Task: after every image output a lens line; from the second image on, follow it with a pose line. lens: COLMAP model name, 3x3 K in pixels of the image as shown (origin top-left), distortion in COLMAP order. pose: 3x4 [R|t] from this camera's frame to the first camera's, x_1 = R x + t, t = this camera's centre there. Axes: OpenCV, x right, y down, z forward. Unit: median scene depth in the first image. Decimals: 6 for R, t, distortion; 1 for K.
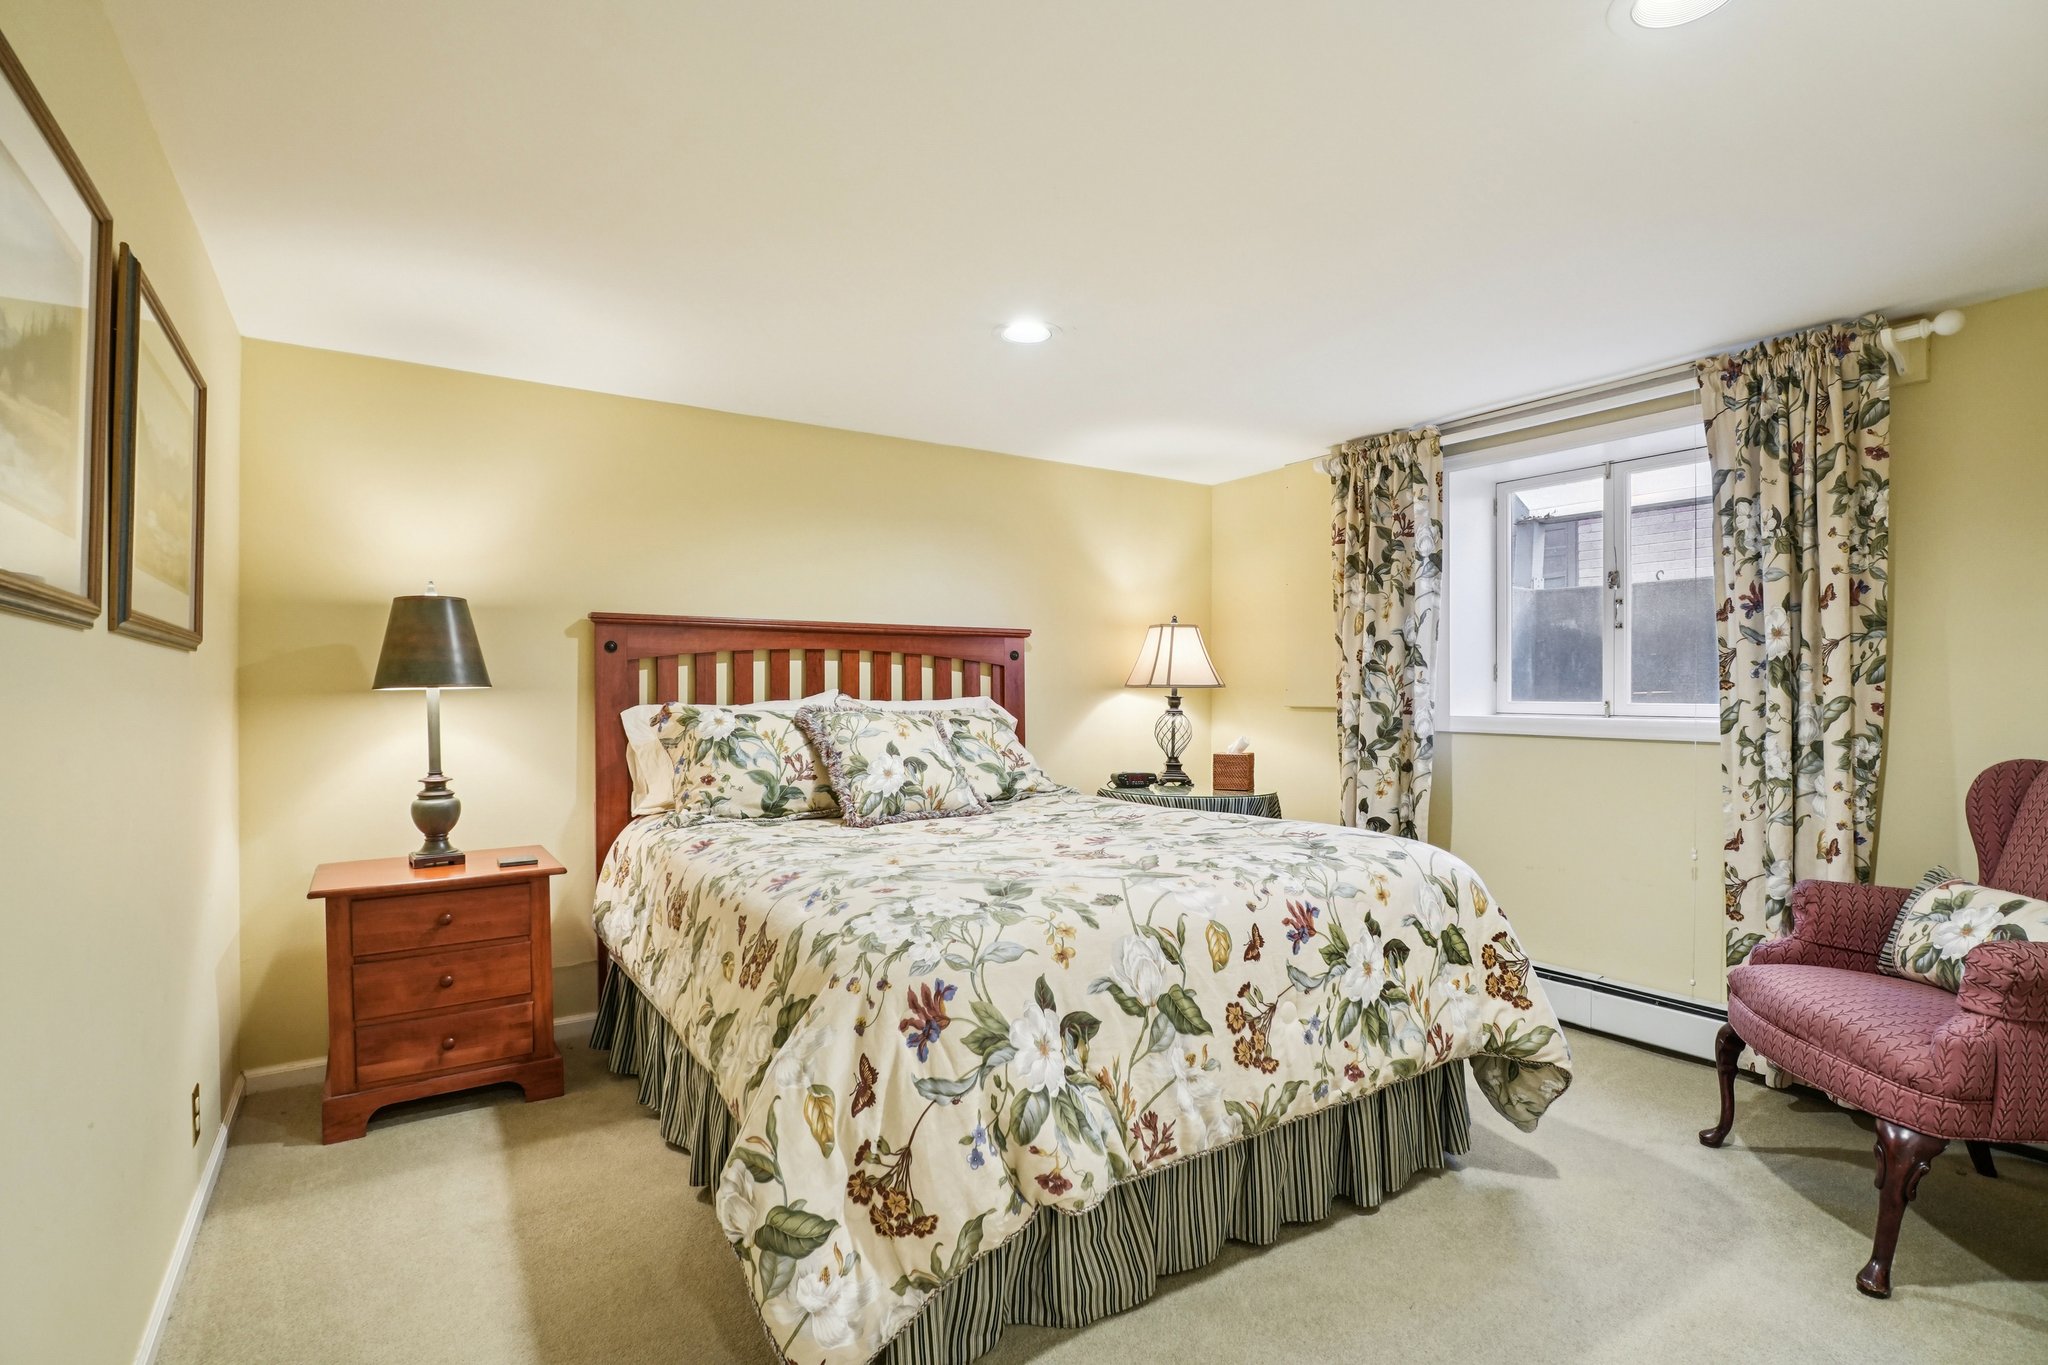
lens RADIAL K [[993.1, 0, 1026.9], [0, 993.1, 686.2], [0, 0, 1]] dist [0.002208, 0.000075]
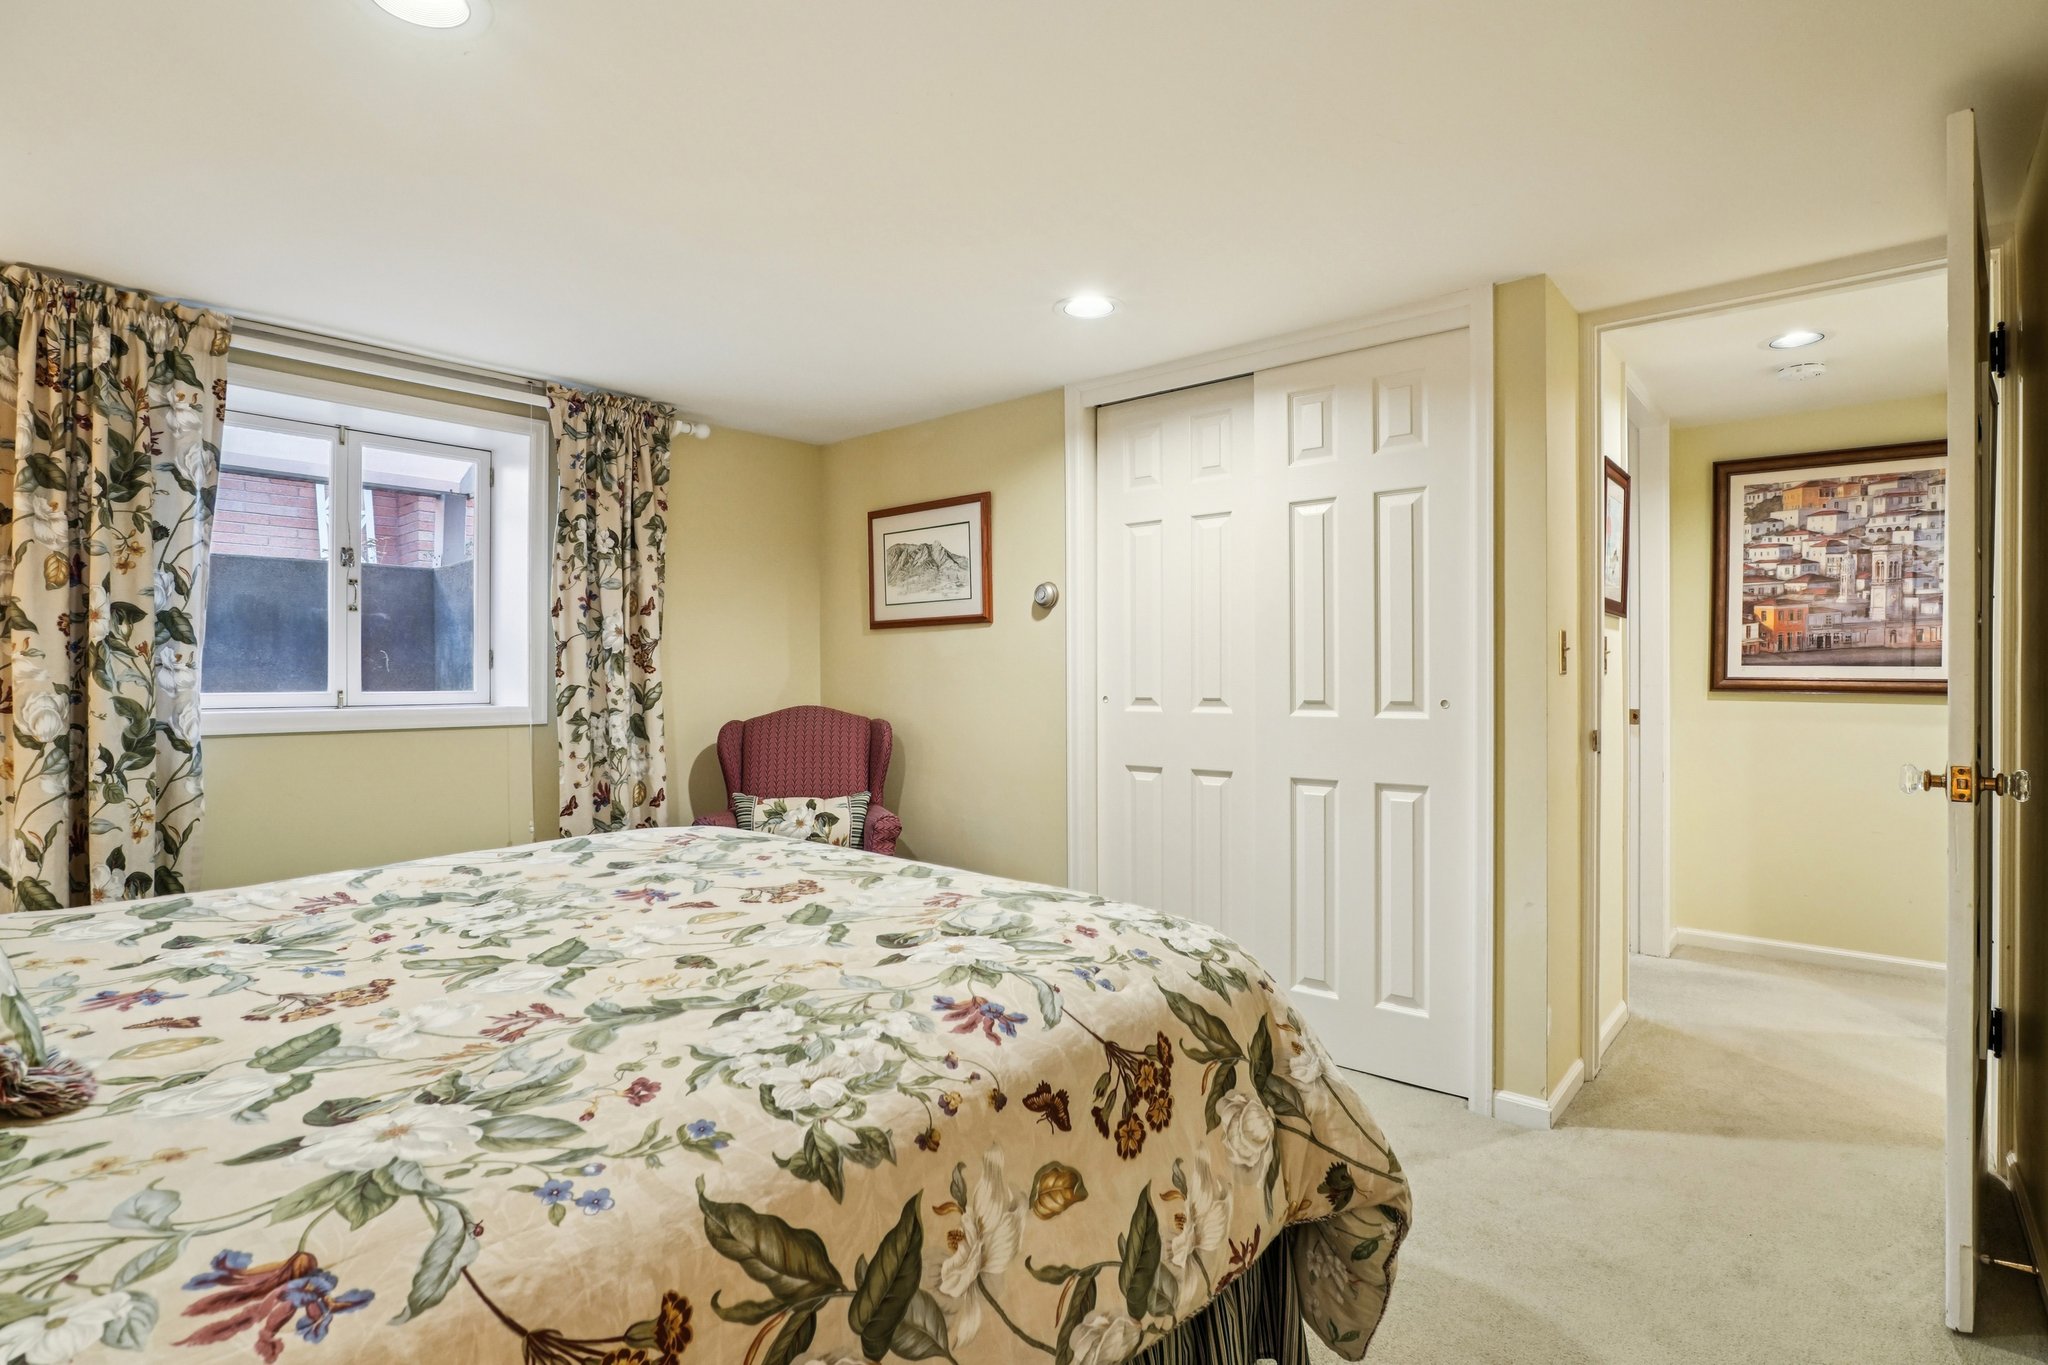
lens RADIAL K [[993.1, 0, 1027.1], [0, 993.1, 672.6], [0, 0, 1]] dist [0.002208, 0.000075]
pose [[-0.230749, 0.005326, 0.972999, -0.503956], [-0.000146, 0.999985, -0.005509, 0.004161], [-0.973013, -0.001413, -0.230745, 0.690881]]
